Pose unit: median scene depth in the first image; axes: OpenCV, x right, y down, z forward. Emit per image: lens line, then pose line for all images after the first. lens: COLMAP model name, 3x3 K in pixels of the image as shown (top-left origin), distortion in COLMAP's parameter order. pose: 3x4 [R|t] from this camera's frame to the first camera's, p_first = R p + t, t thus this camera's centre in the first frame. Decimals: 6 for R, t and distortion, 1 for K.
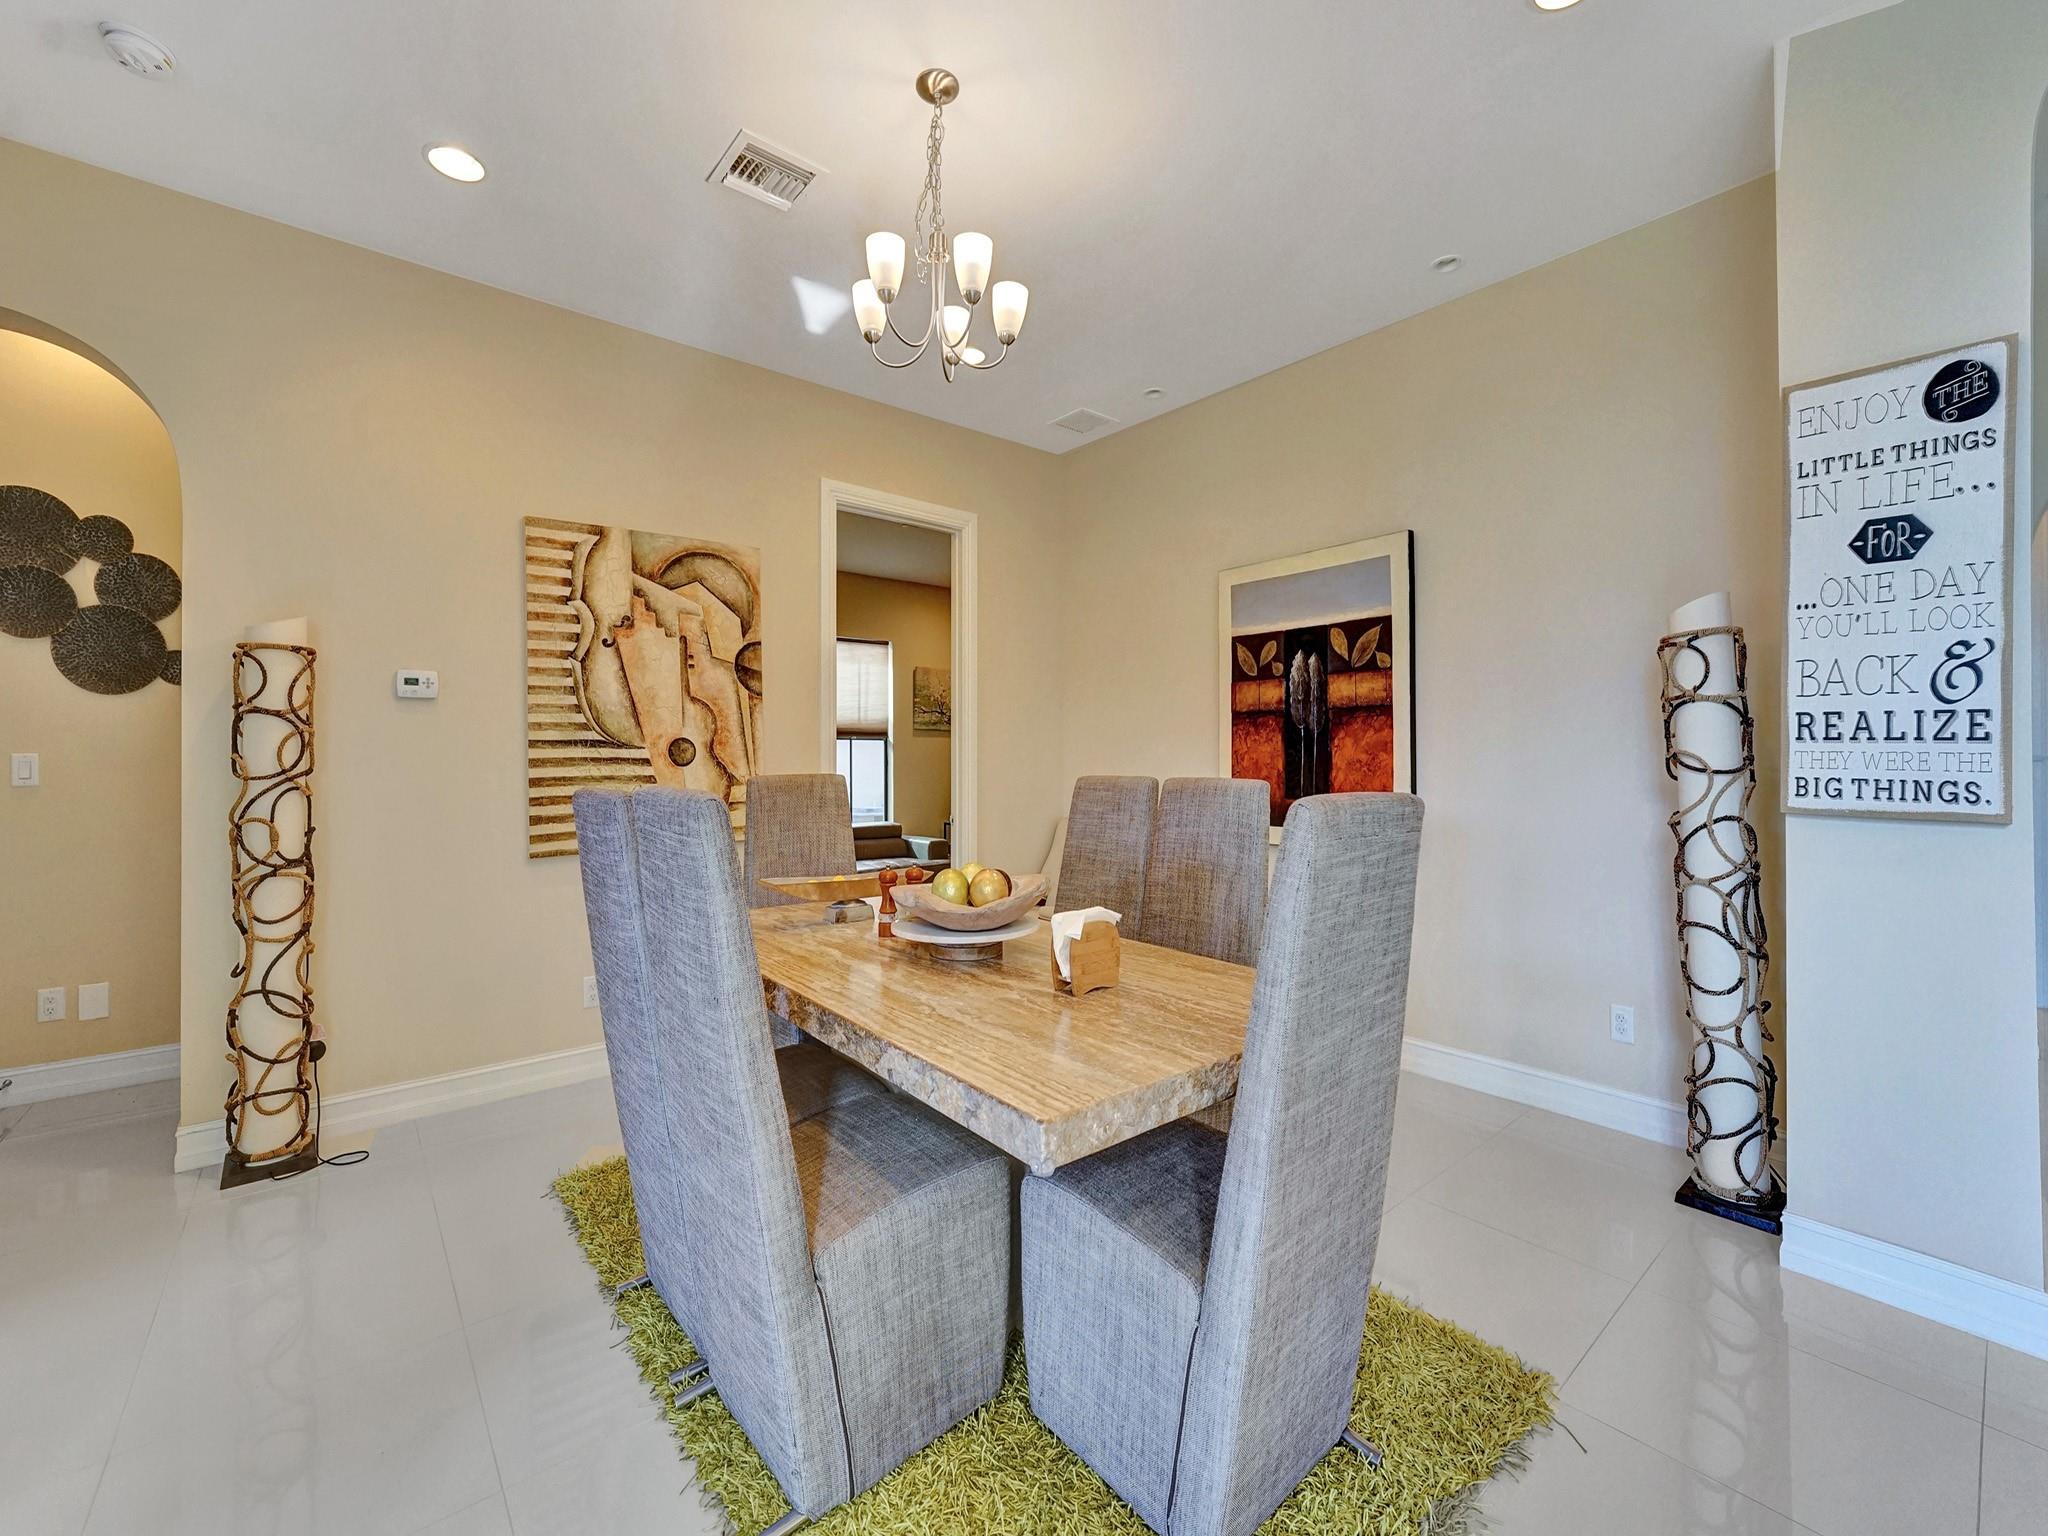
lens RADIAL K [[838.0, 0, 1022.4], [0, 838.0, 755.4], [0, 0, 1]] dist [-0.011704, 0.003948]
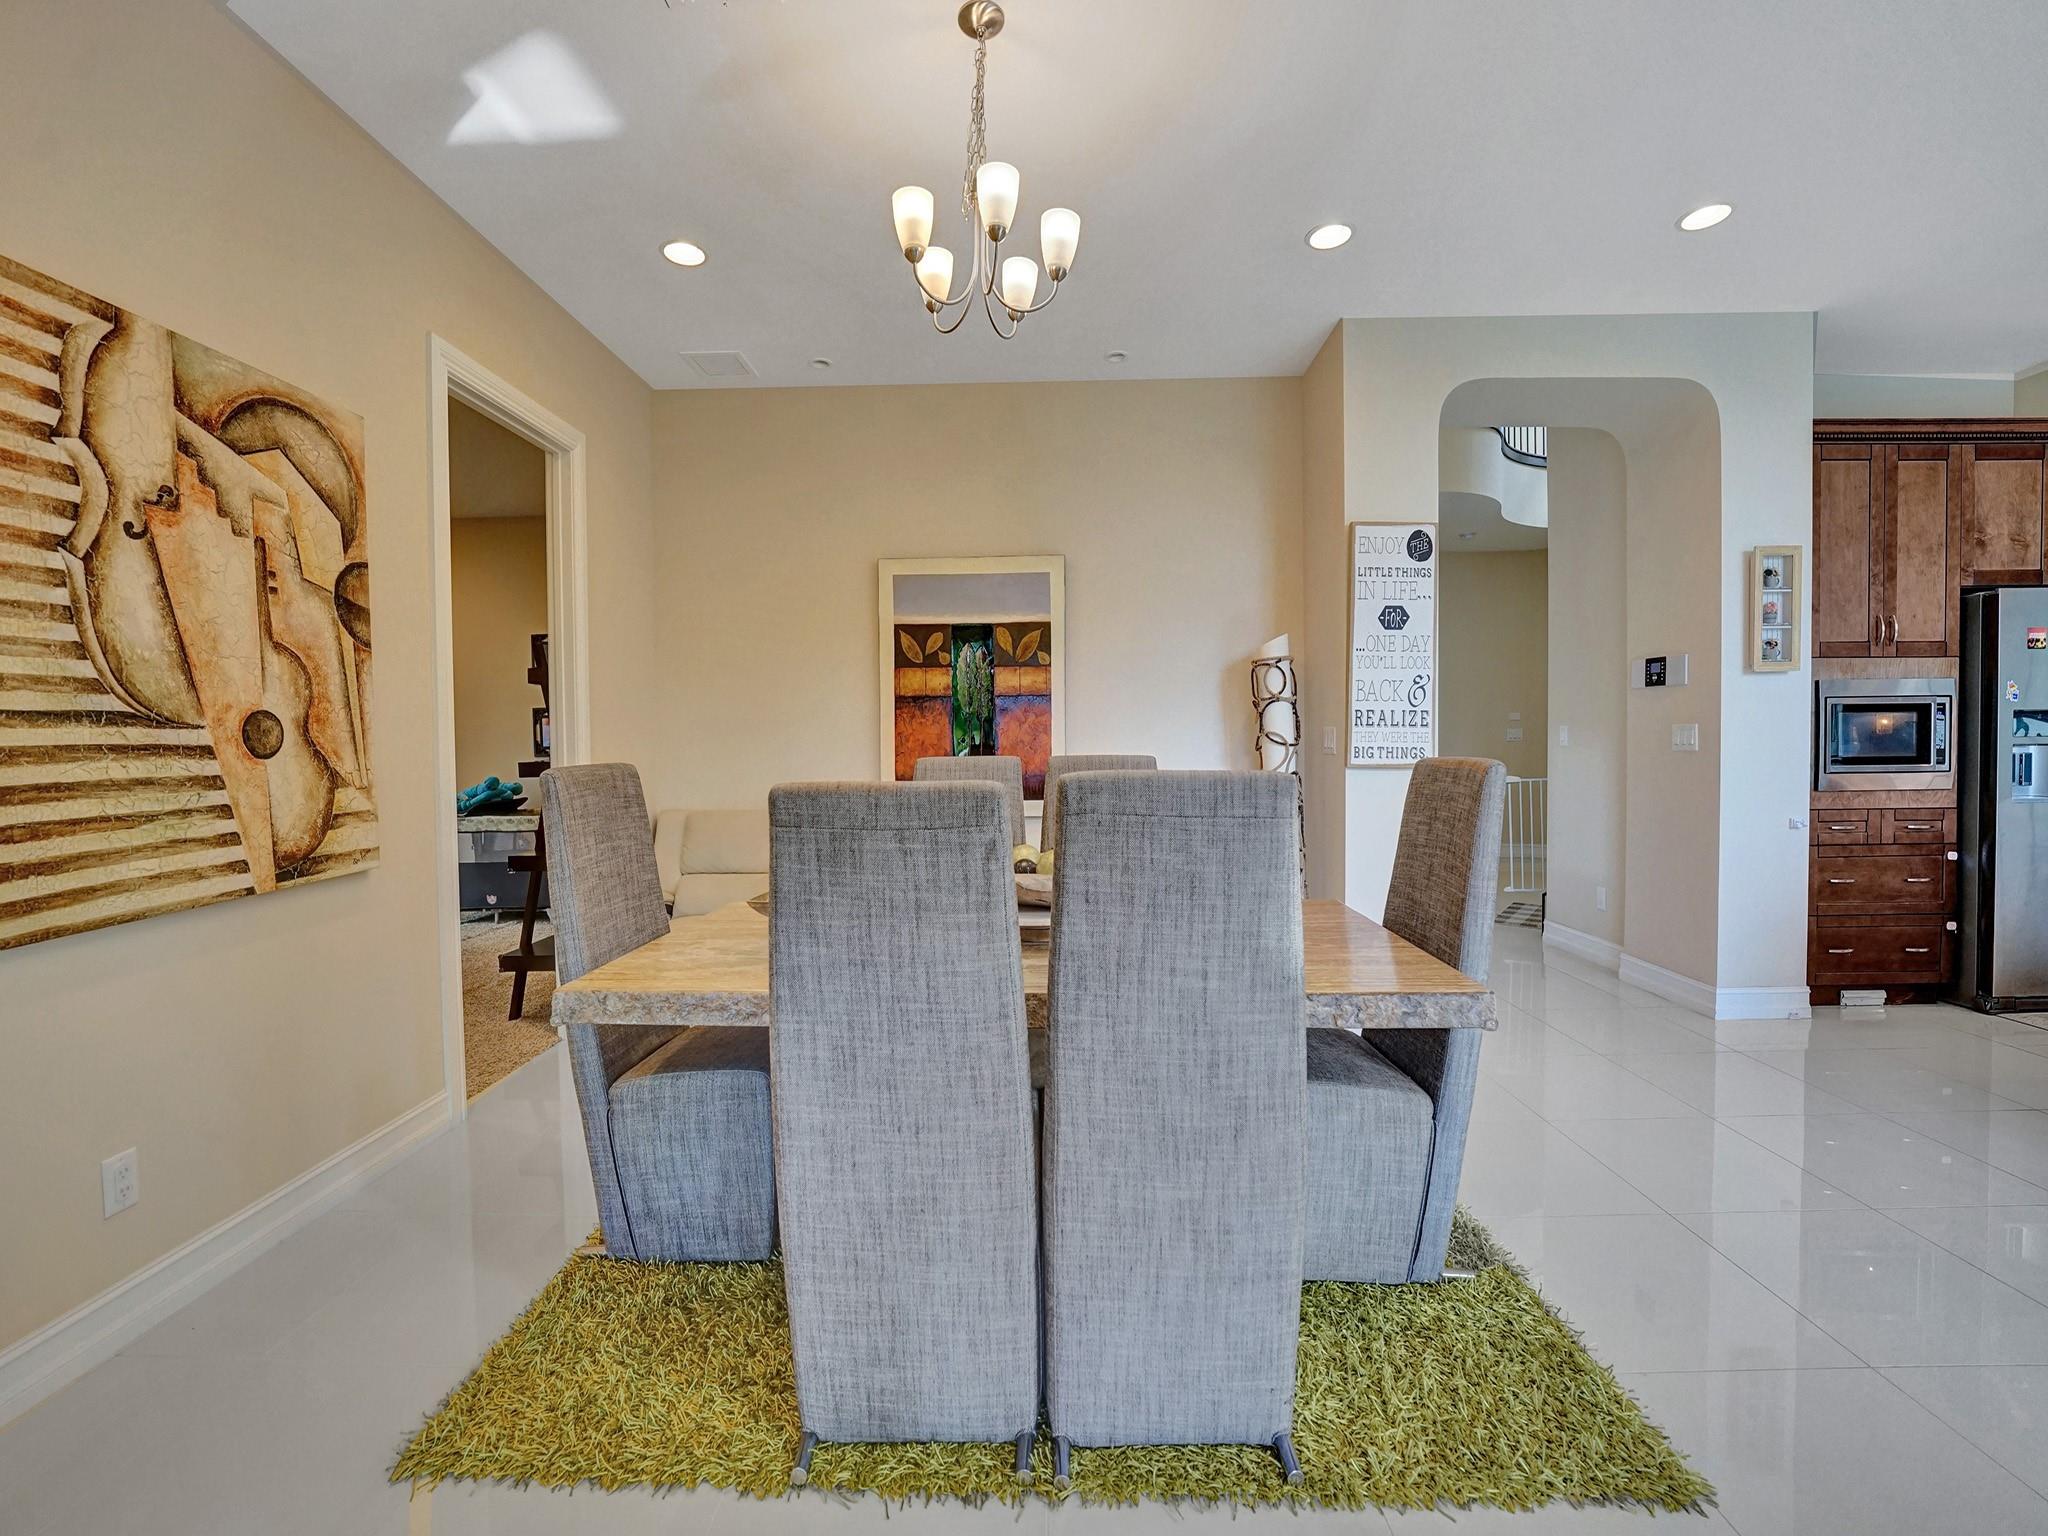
lens RADIAL K [[832.6, 0, 1017.4], [0, 832.6, 759.9], [0, 0, 1]] dist [-0.029456, 0.004704]
pose [[0.660300, -0.024078, 0.750616, -0.515975], [0.005772, 0.999619, 0.026988, 0.001477], [-0.750980, -0.013487, 0.660187, 0.232434]]
